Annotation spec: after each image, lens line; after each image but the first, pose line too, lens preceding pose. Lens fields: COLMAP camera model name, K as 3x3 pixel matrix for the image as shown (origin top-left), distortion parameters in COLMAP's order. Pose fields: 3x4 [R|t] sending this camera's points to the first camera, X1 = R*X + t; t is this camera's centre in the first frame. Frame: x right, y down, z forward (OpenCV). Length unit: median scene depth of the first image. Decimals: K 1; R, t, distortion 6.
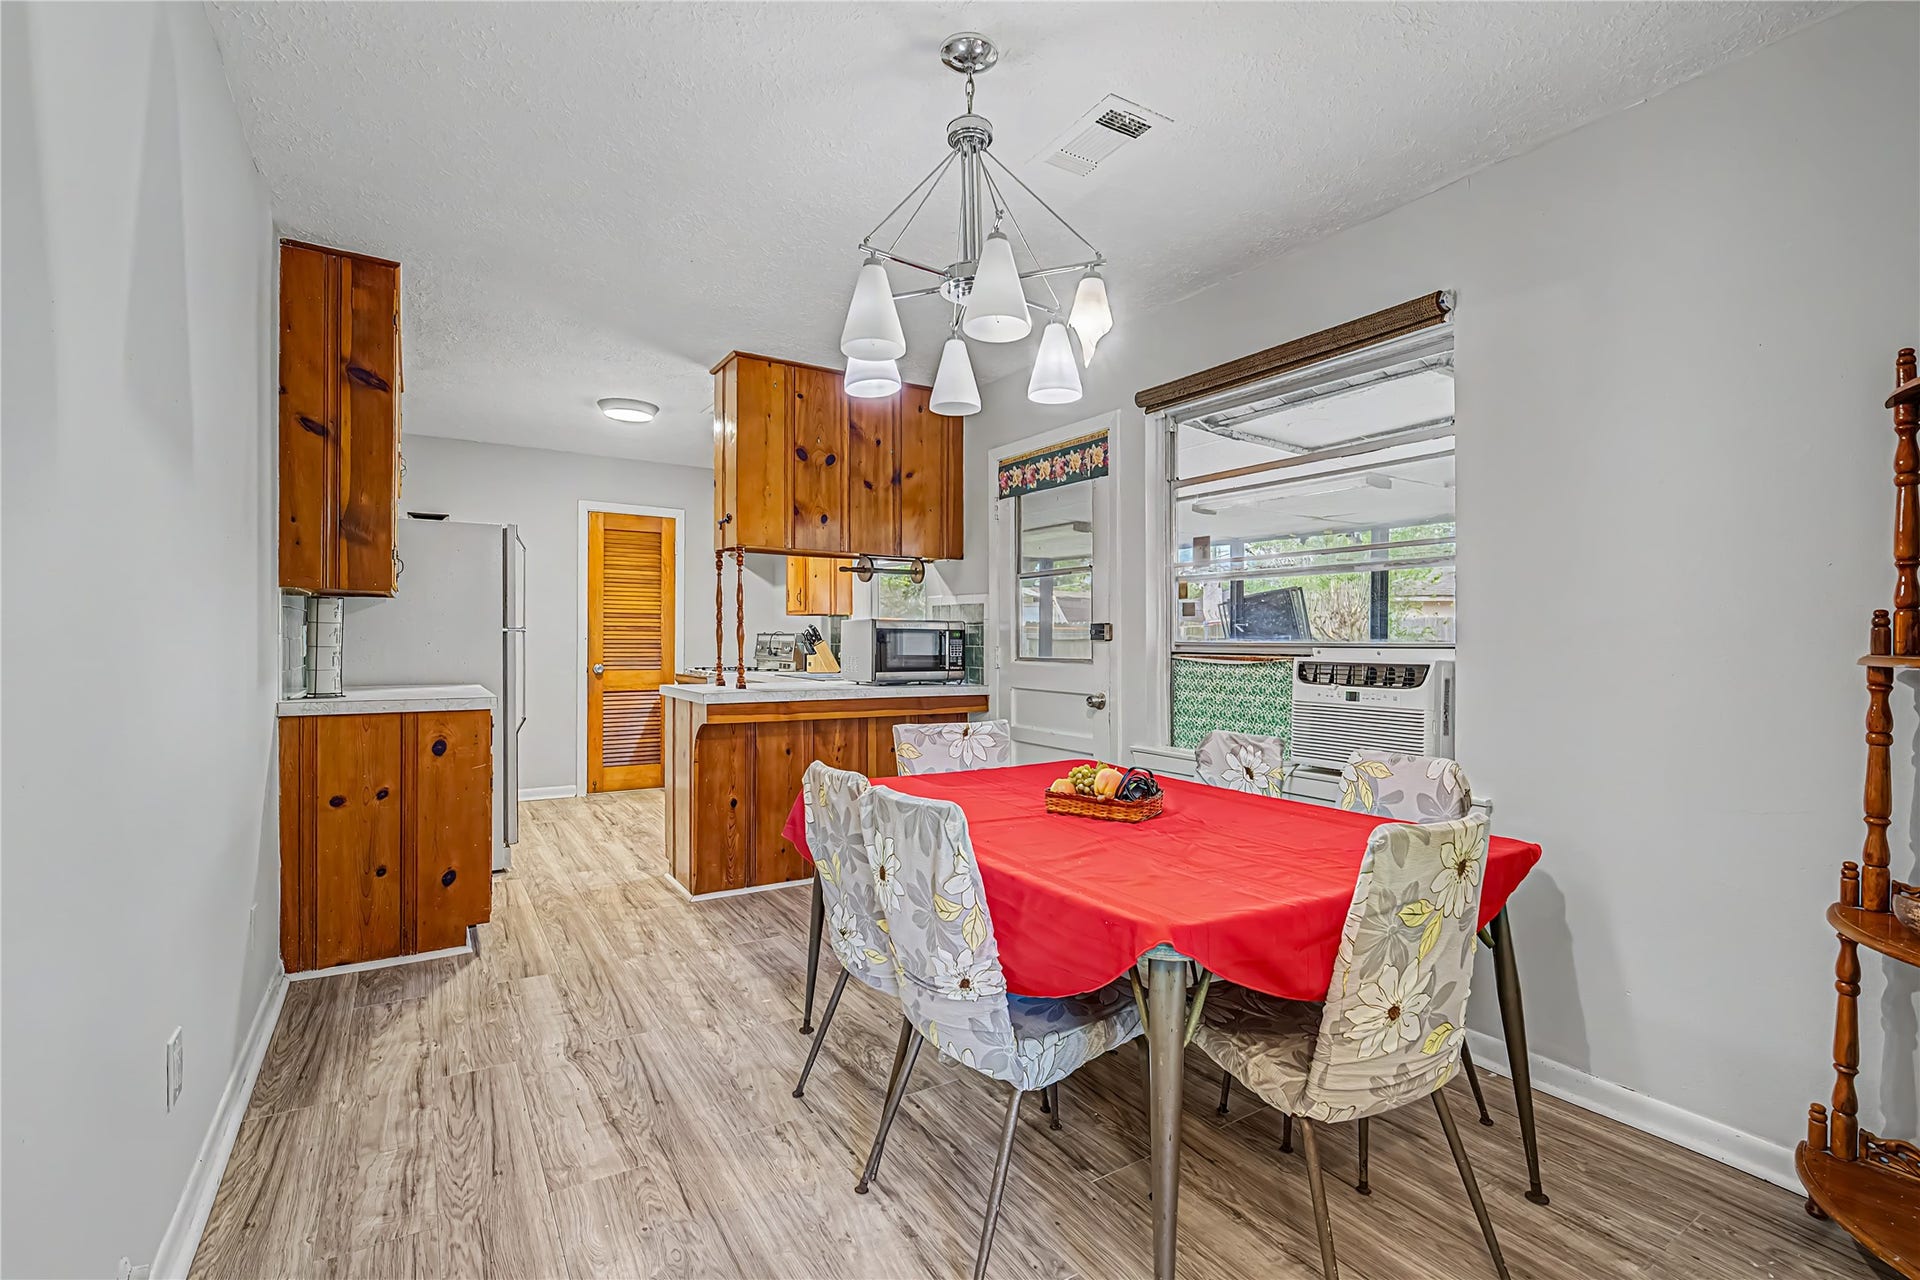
lens RADIAL K [[874.6, 0, 970.6], [0, 874.6, 639.5], [0, 0, 1]] dist [-0.010060, 0.000190]
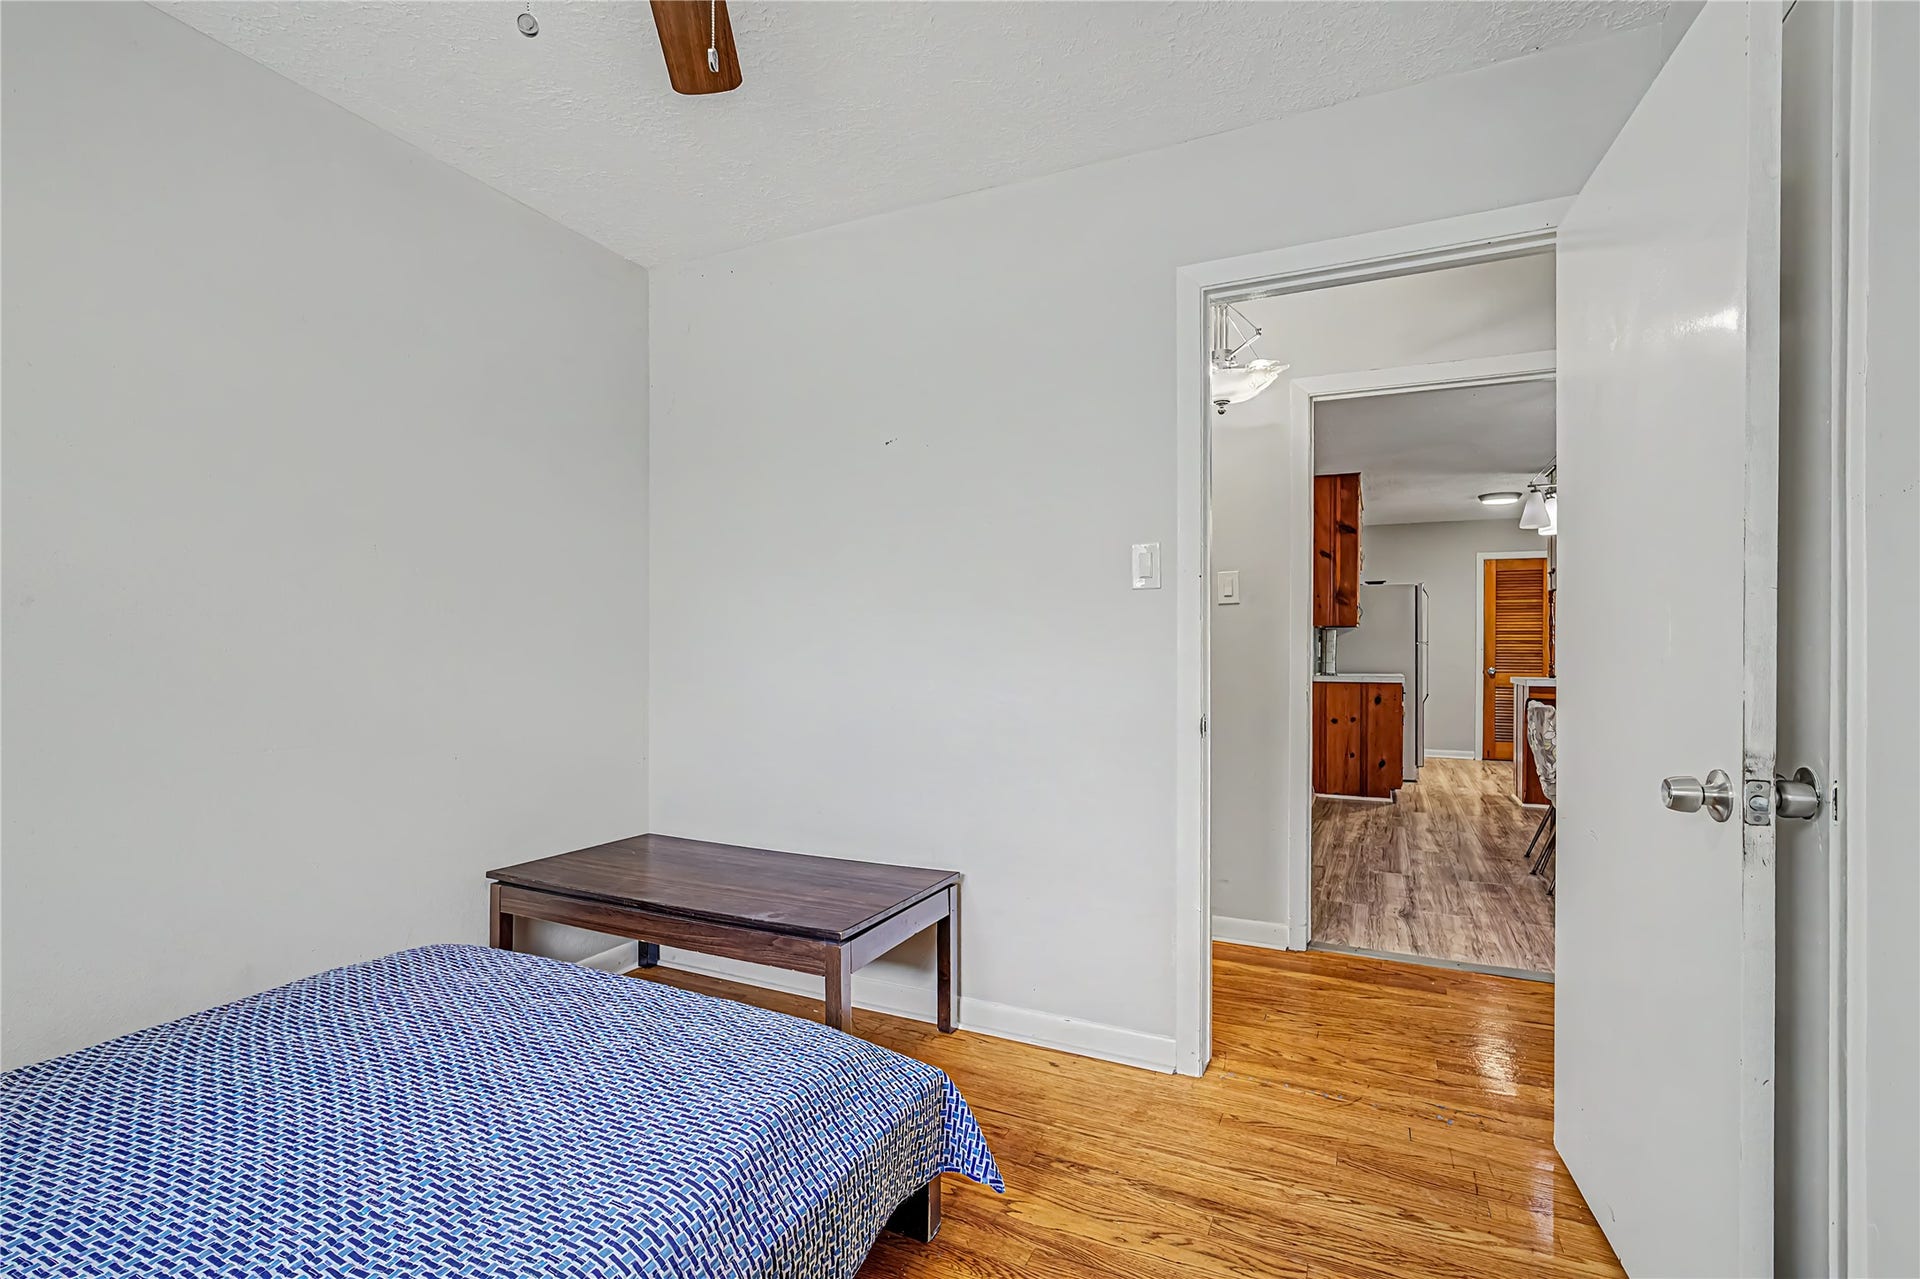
lens RADIAL K [[835.4, 0, 993.4], [0, 835.4, 658.6], [0, 0, 1]] dist [0.000012, 0.000043]
pose [[0.538568, 0.005228, -0.842566, 0.490328], [-0.000017, 0.999981, 0.006194, 0.010517], [0.842582, -0.003321, 0.538557, -0.721614]]
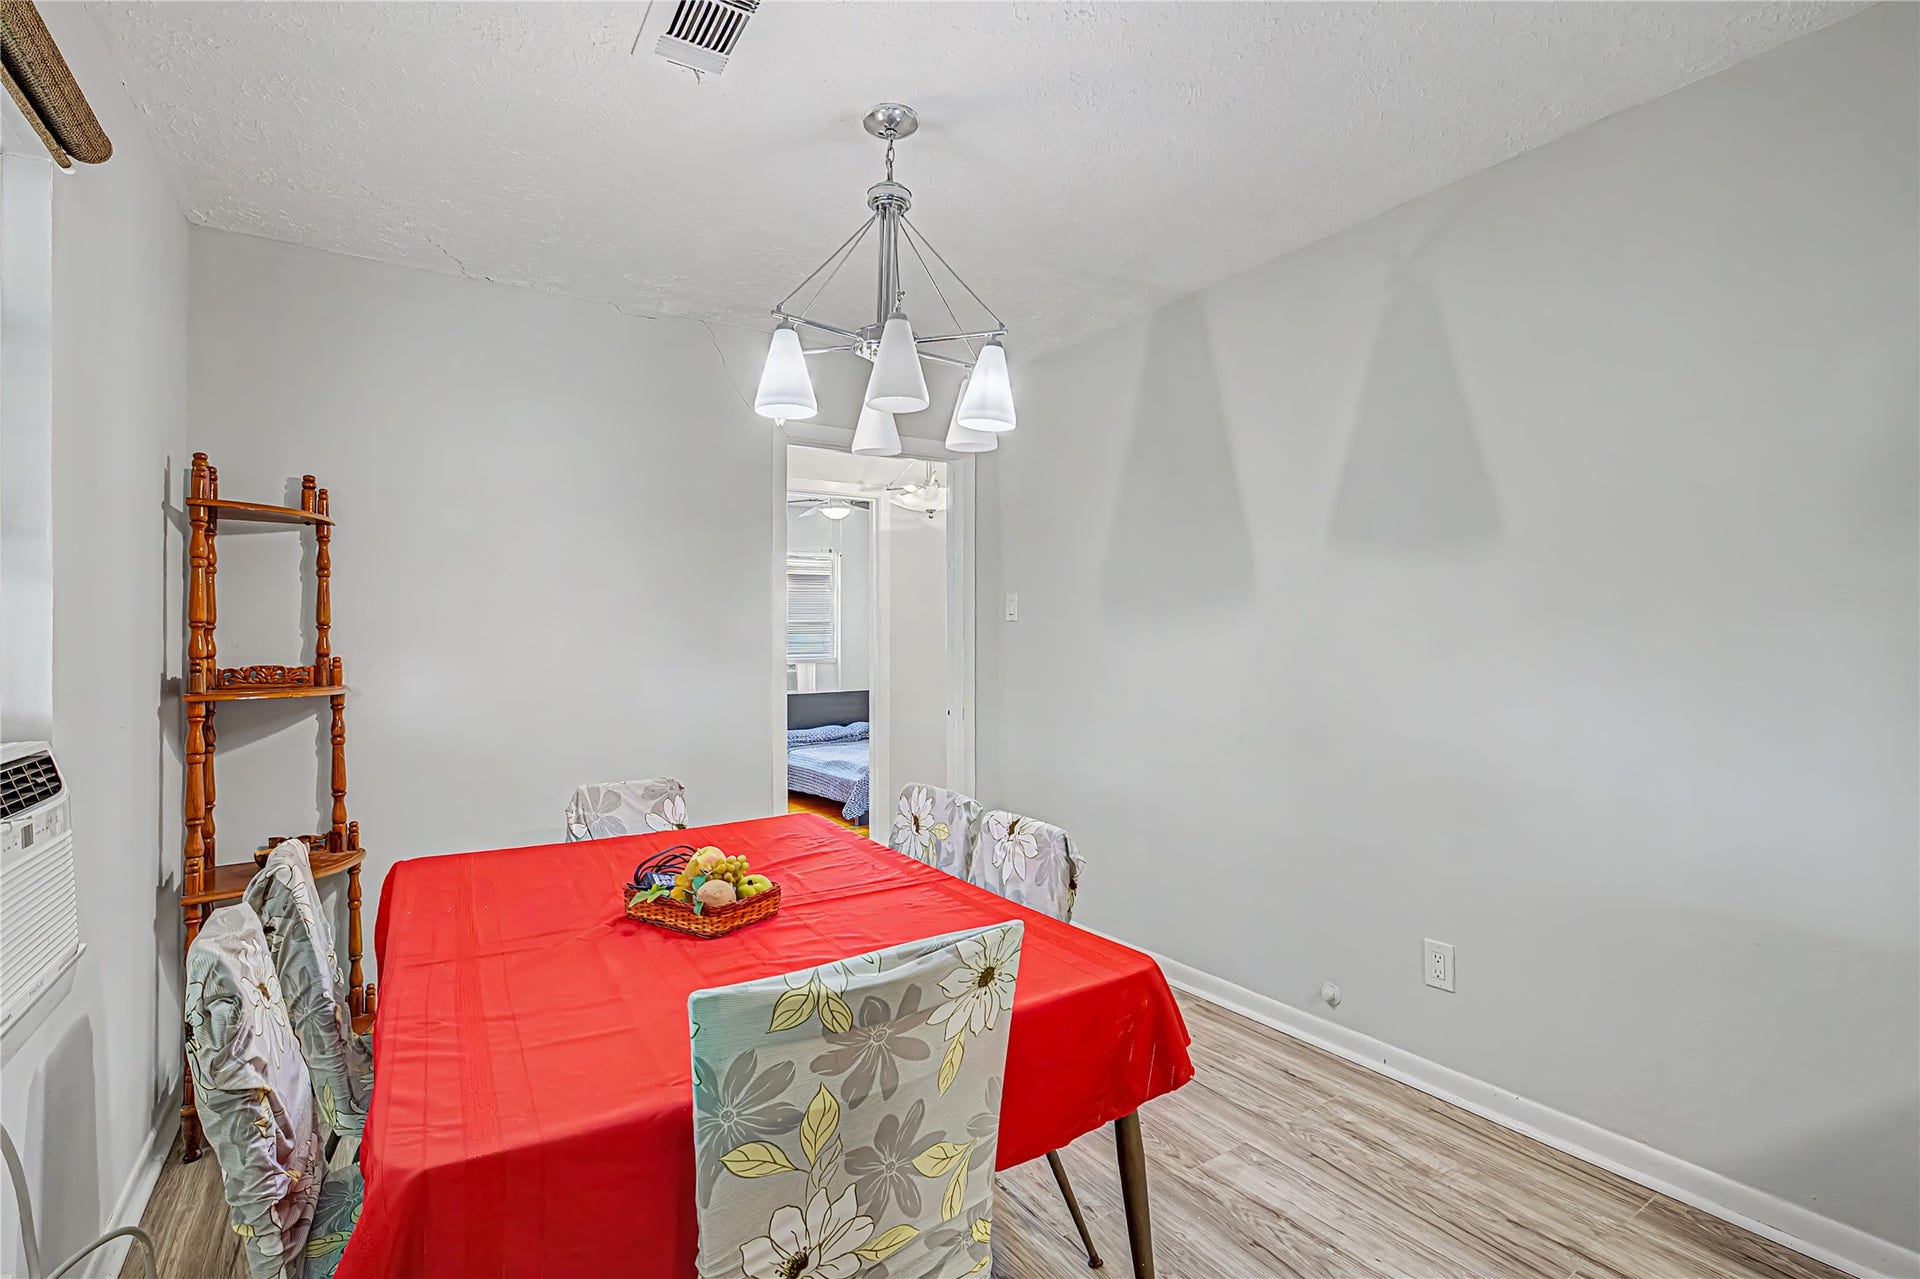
lens RADIAL K [[888.1, 0, 977.3], [0, 888.1, 634.7], [0, 0, 1]] dist [-0.002027, 0.000303]
pose [[-0.999724, 0.001848, -0.023401, -0.042351], [0.001950, 0.999989, -0.004306, -0.028692], [0.023393, -0.004350, -0.999717, 1.084454]]
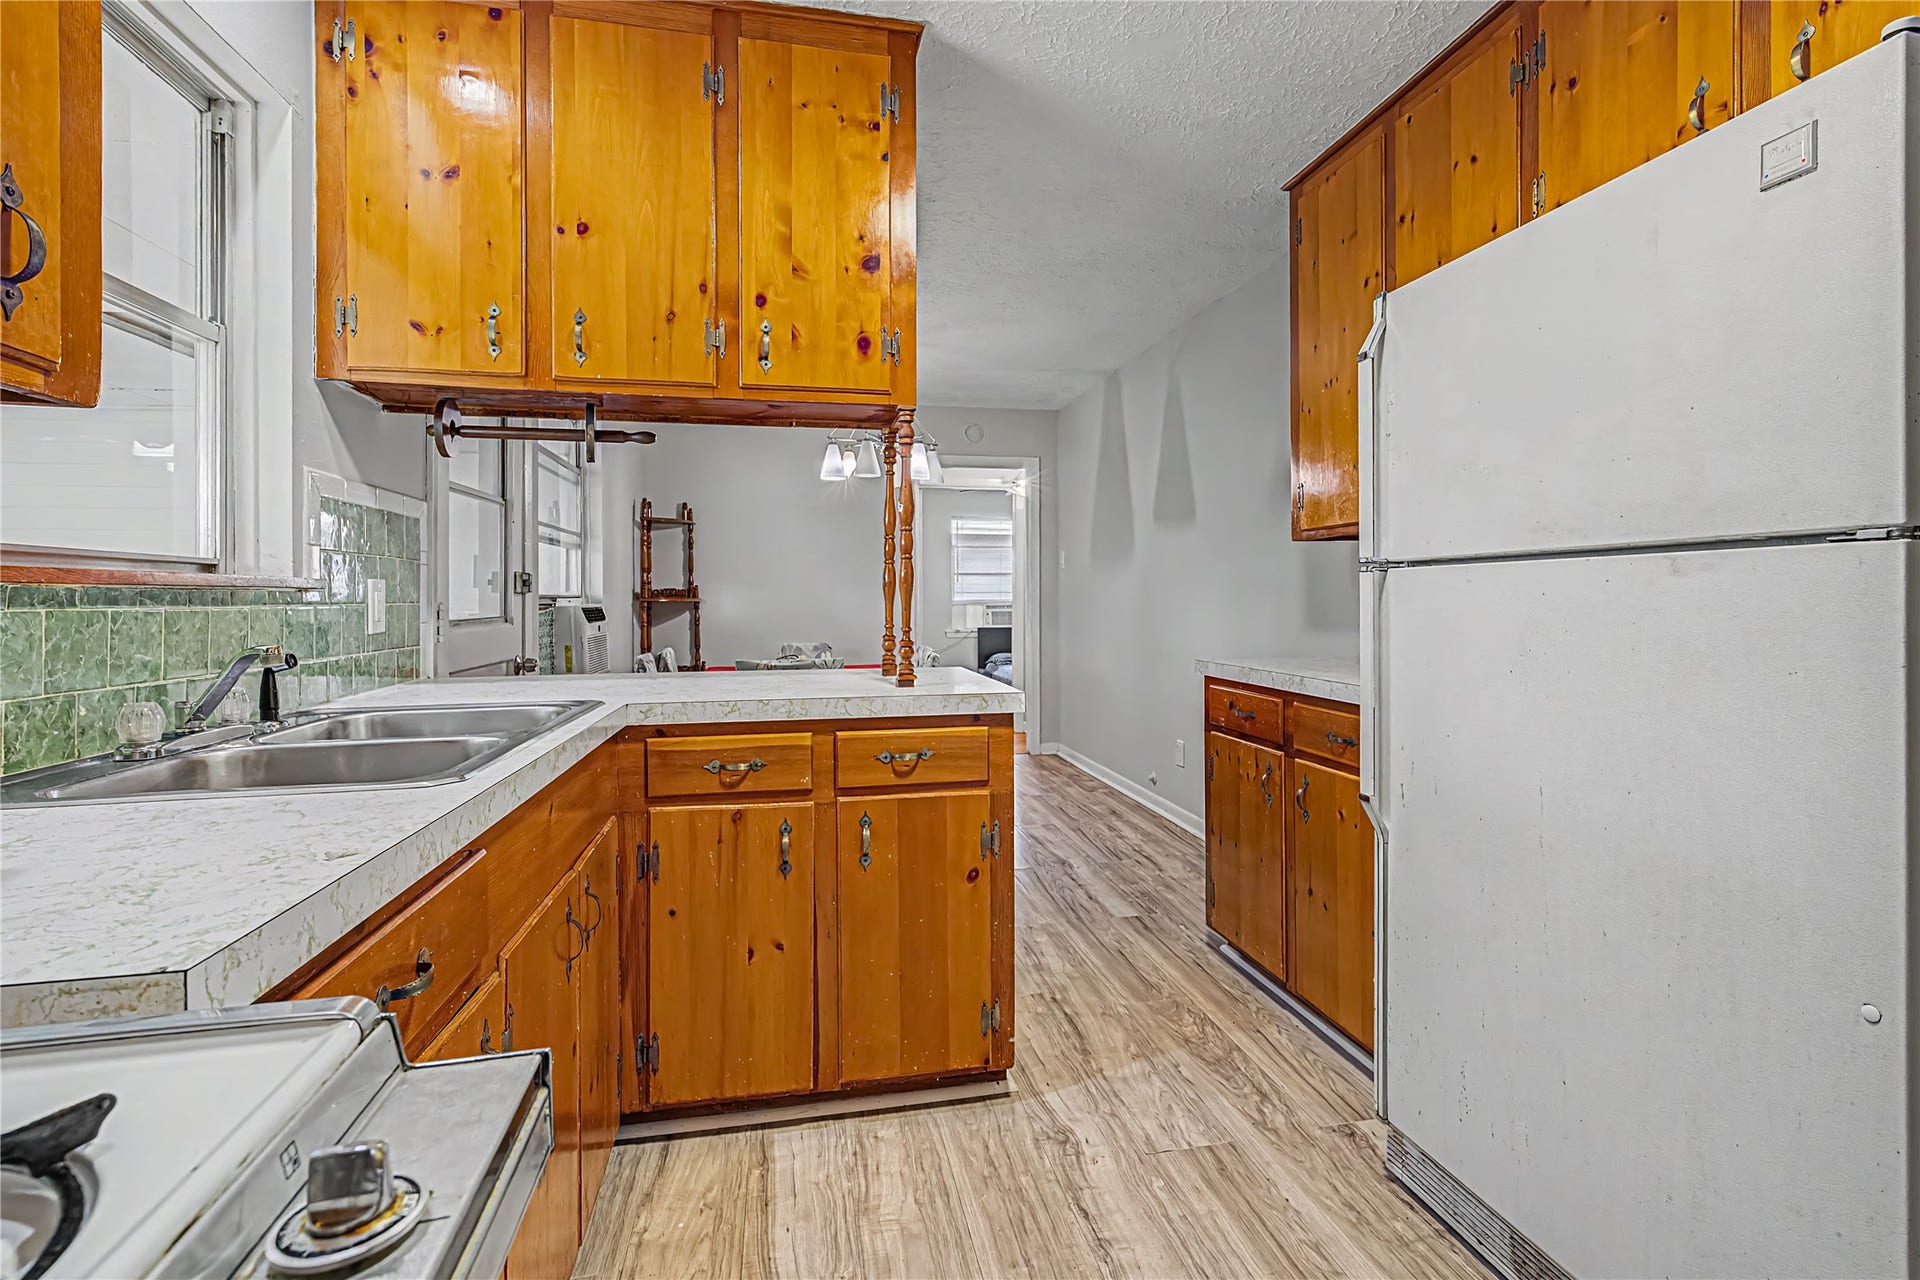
lens RADIAL K [[899.2, 0, 979.3], [0, 899.2, 600.3], [0, 0, 1]] dist [-0.009196, 0.006193]
pose [[-0.935339, -0.004327, 0.353726, -0.573087], [-0.002755, 0.999984, 0.004946, 0.003315], [-0.353741, 0.003652, -0.935336, 1.664333]]
